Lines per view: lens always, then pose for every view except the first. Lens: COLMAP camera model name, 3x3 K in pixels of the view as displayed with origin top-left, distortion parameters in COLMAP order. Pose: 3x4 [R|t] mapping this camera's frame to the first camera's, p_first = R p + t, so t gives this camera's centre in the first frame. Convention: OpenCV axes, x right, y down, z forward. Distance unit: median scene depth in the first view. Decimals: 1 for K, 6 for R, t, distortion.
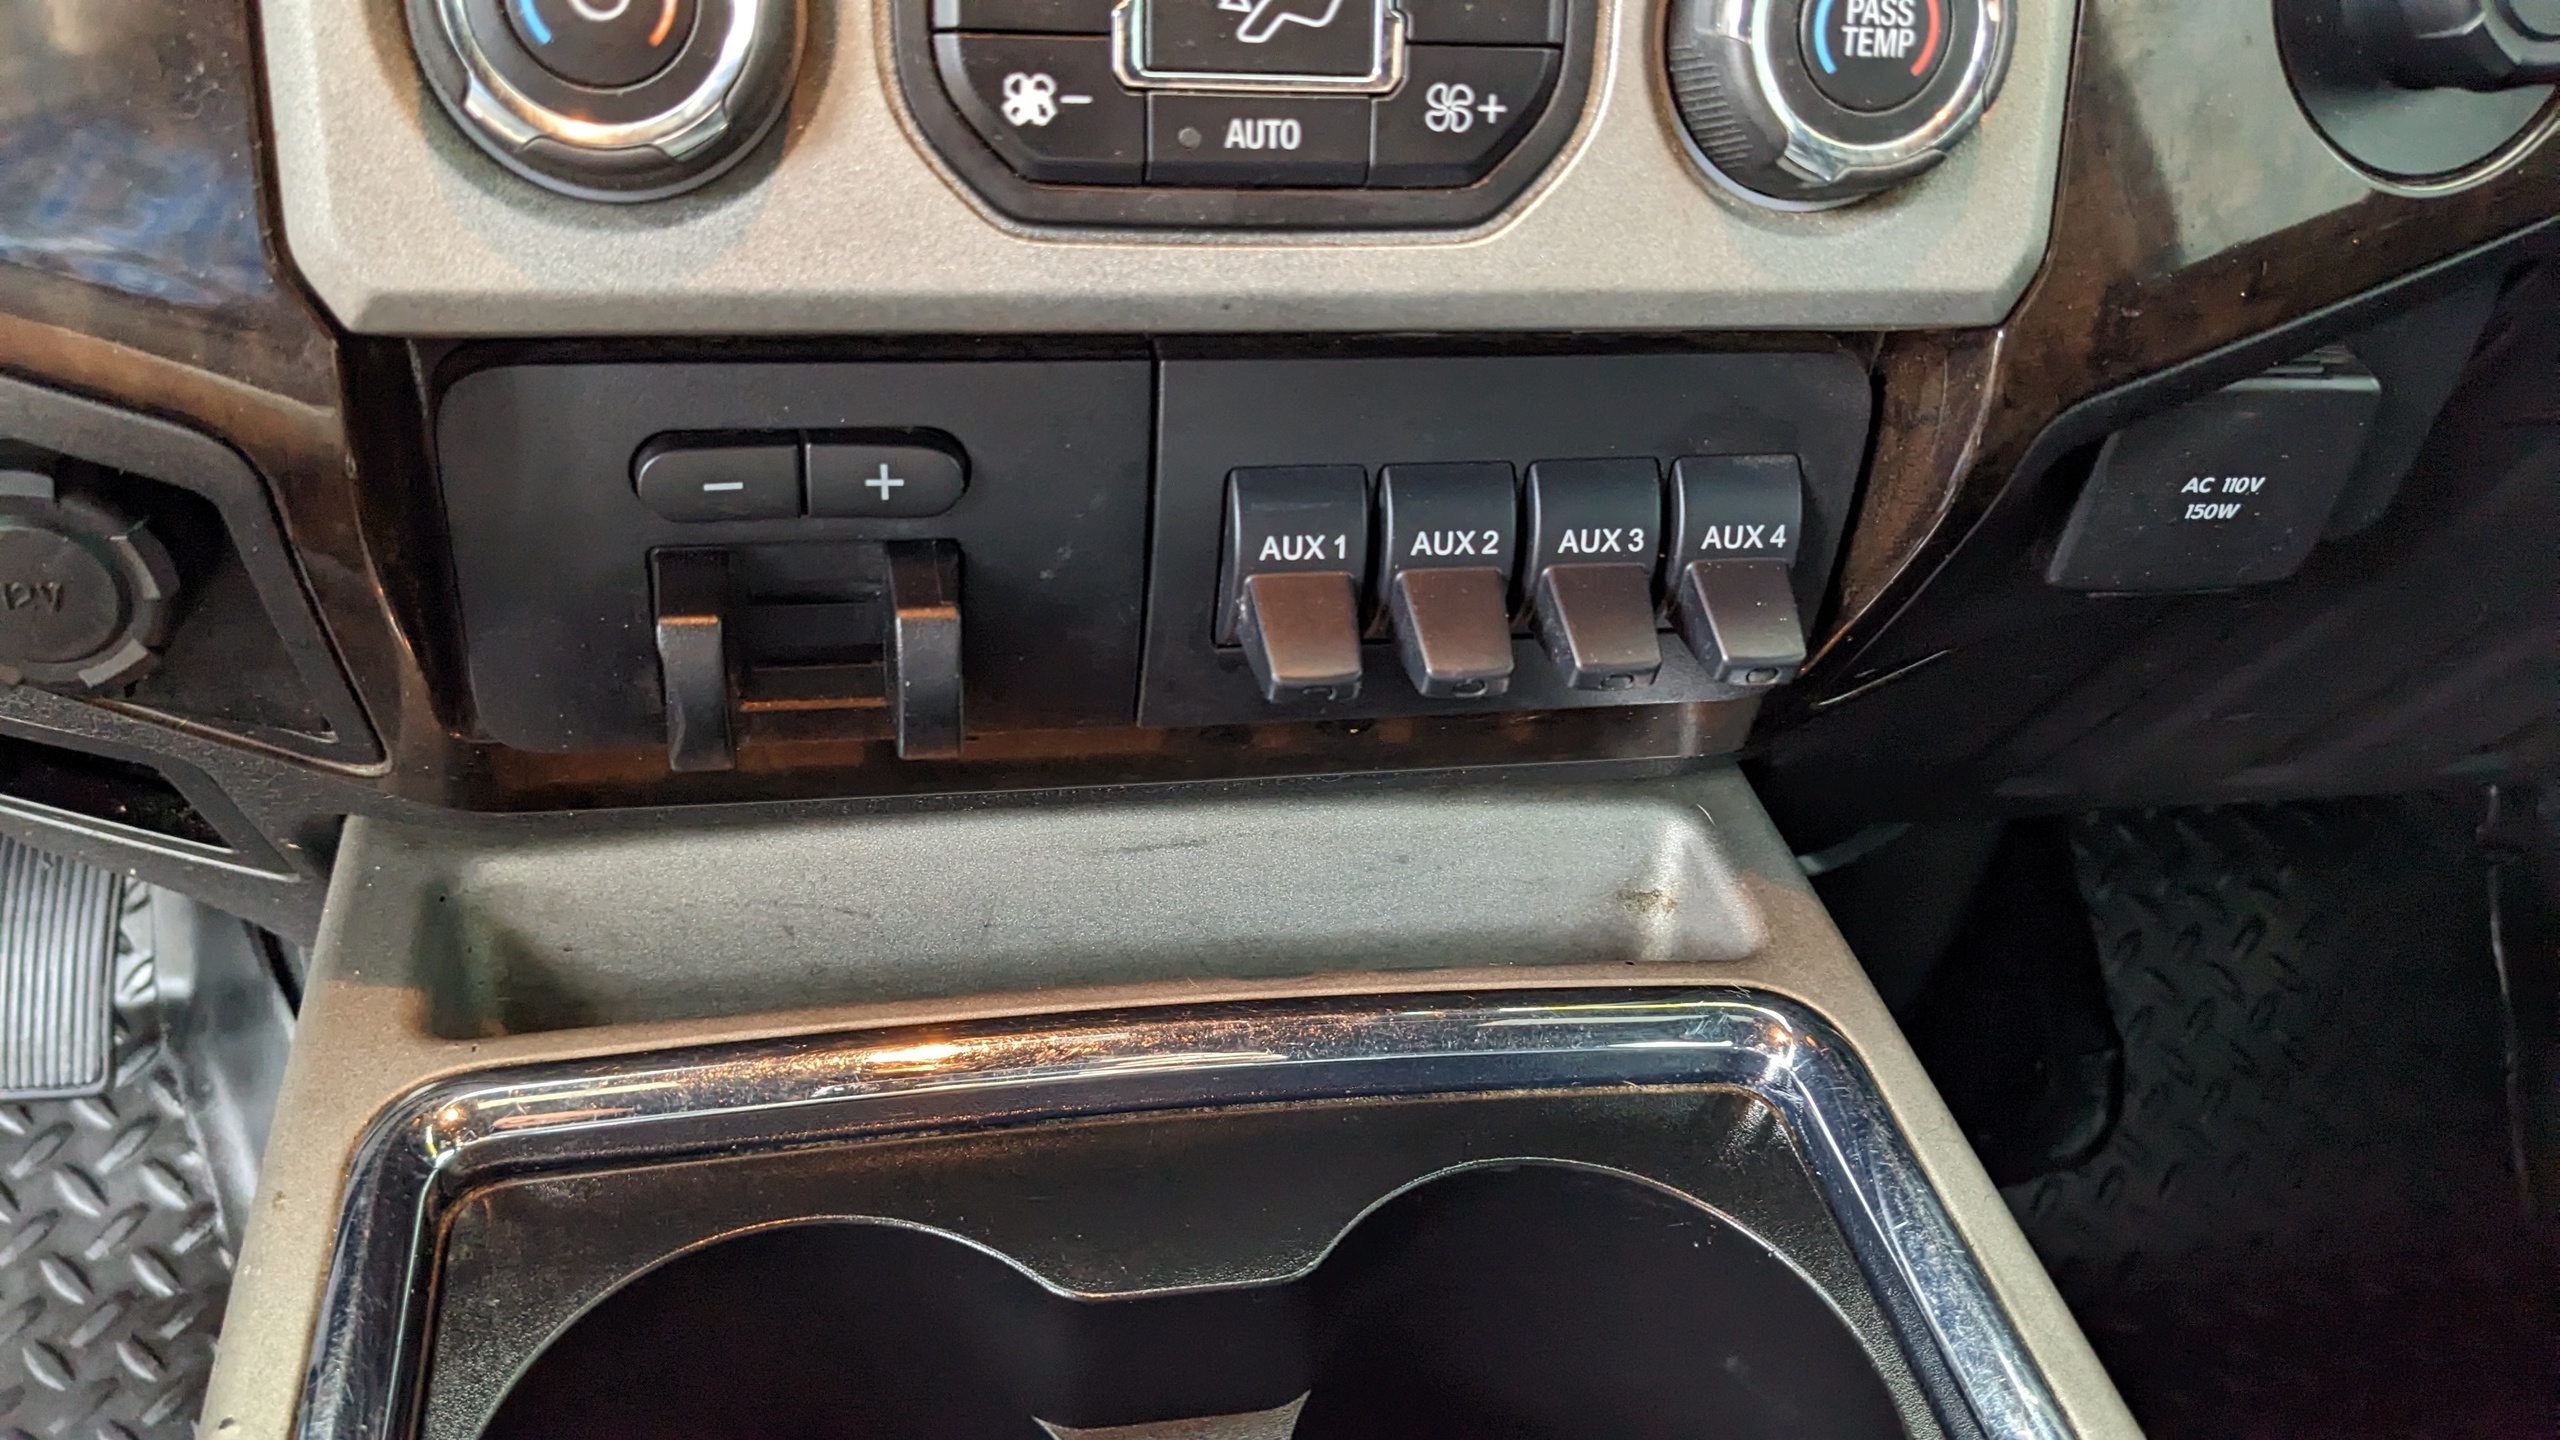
lens RADIAL K [[1970.7, 0, 1275.0], [0, 1970.7, 722.1], [0, 0, 1]] dist [0.021058, -0.064040]
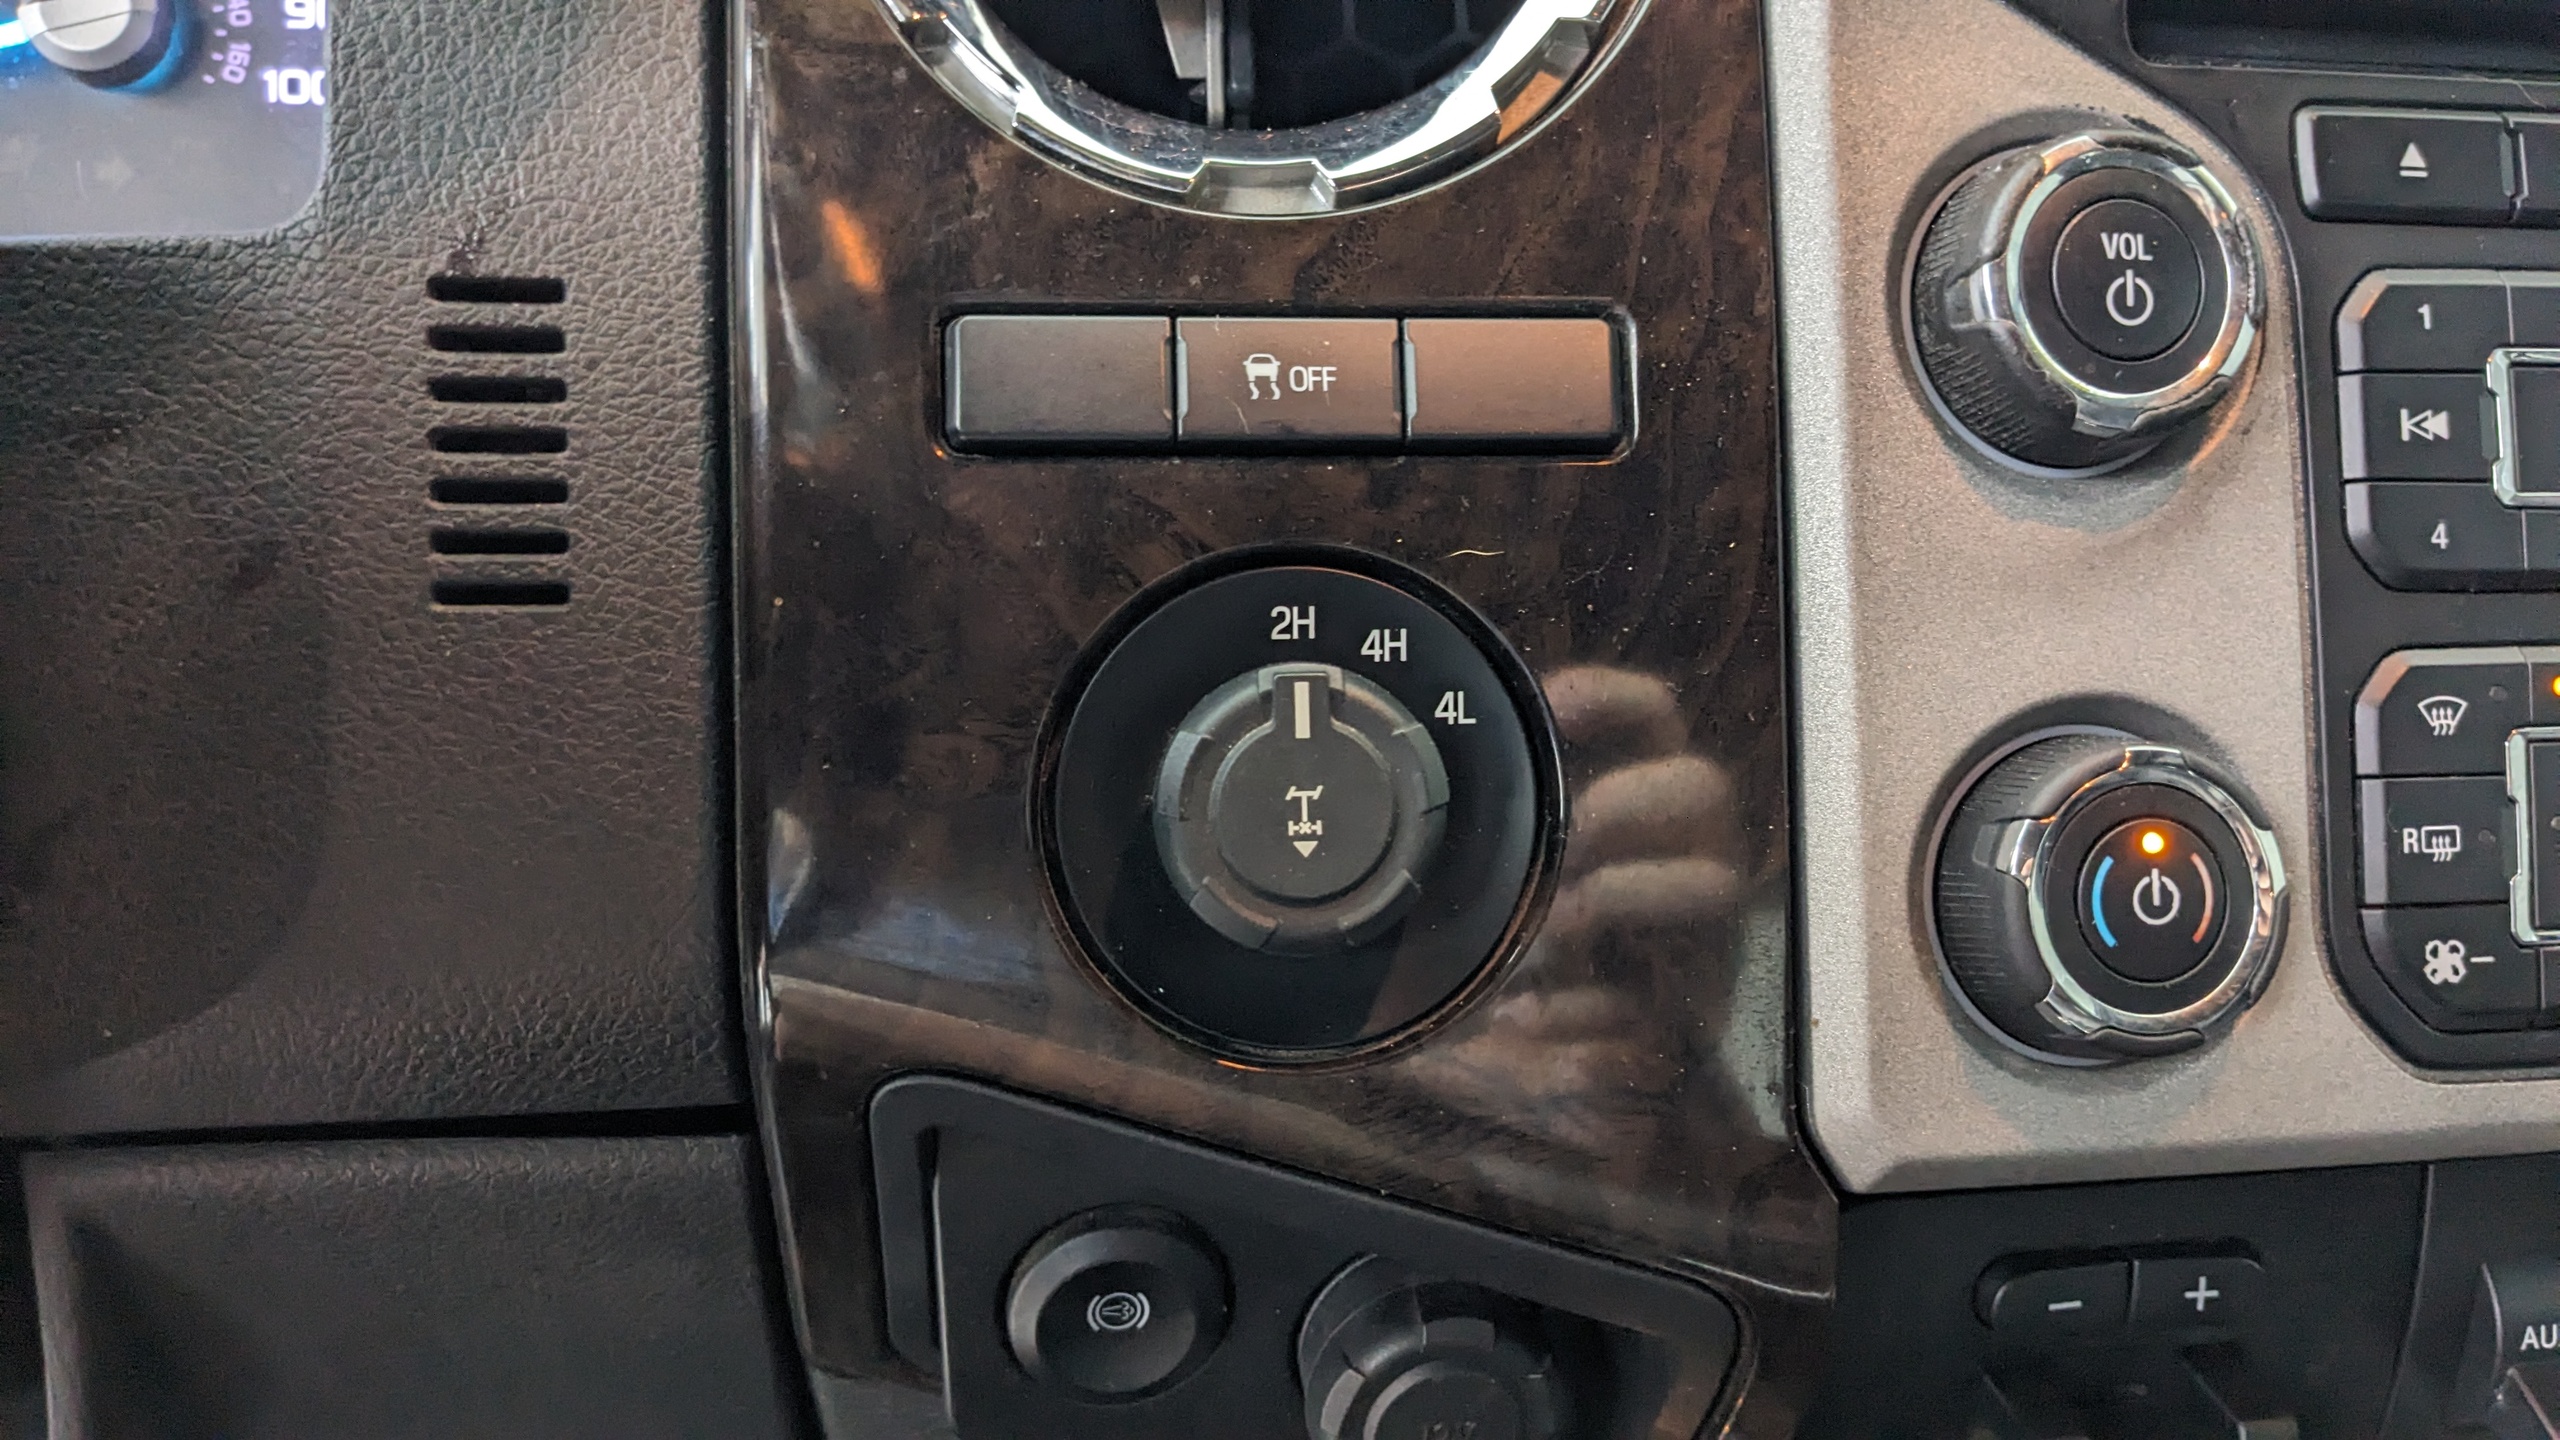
lens RADIAL K [[1970.7, 0, 1264.0], [0, 1970.7, 729.6], [0, 0, 1]] dist [0.021058, -0.064040]
pose [[0.998212, -0.037724, -0.046358, -0.691575], [0.022748, 0.957060, -0.288997, -0.127344], [0.055270, 0.287426, 0.956207, -0.127651]]
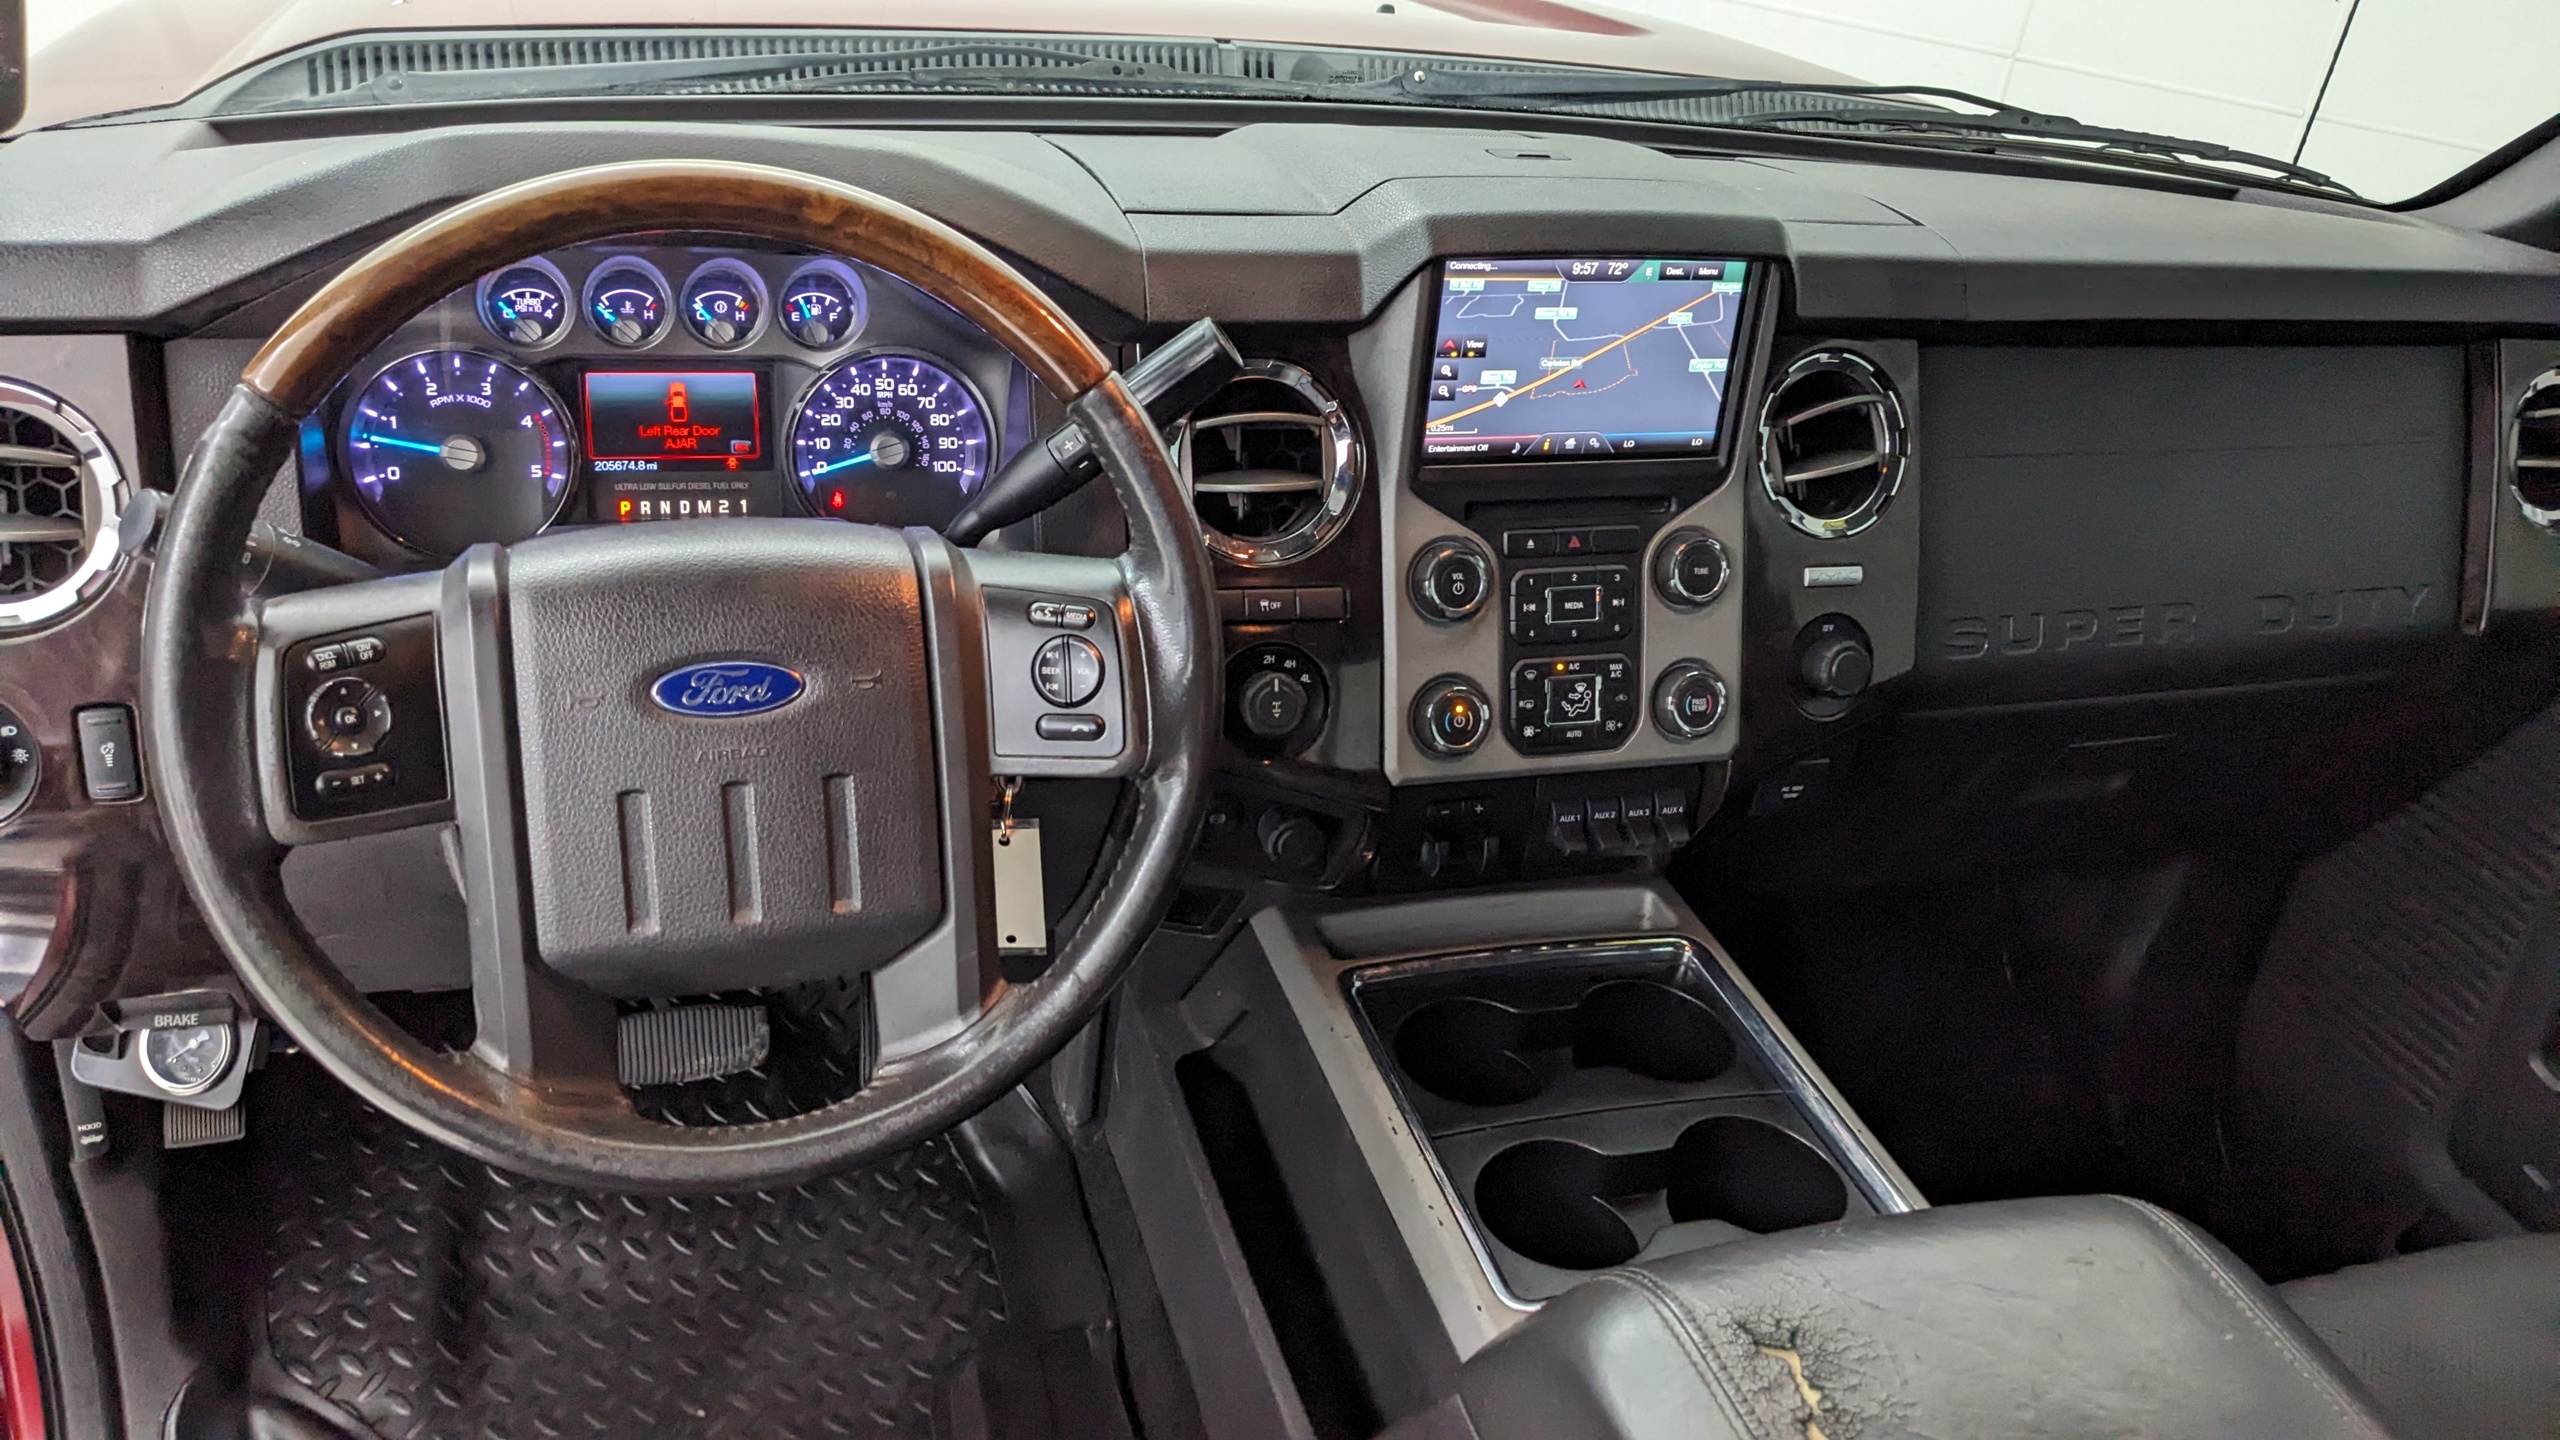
lens RADIAL K [[1970.7, 0, 1276.2], [0, 1970.7, 716.1], [0, 0, 1]] dist [0.021058, -0.064040]
pose [[0.992515, -0.046308, 0.113004, -1.204470], [0.059027, 0.991961, -0.111937, 0.140758], [-0.106912, 0.117770, 0.987269, -3.468164]]
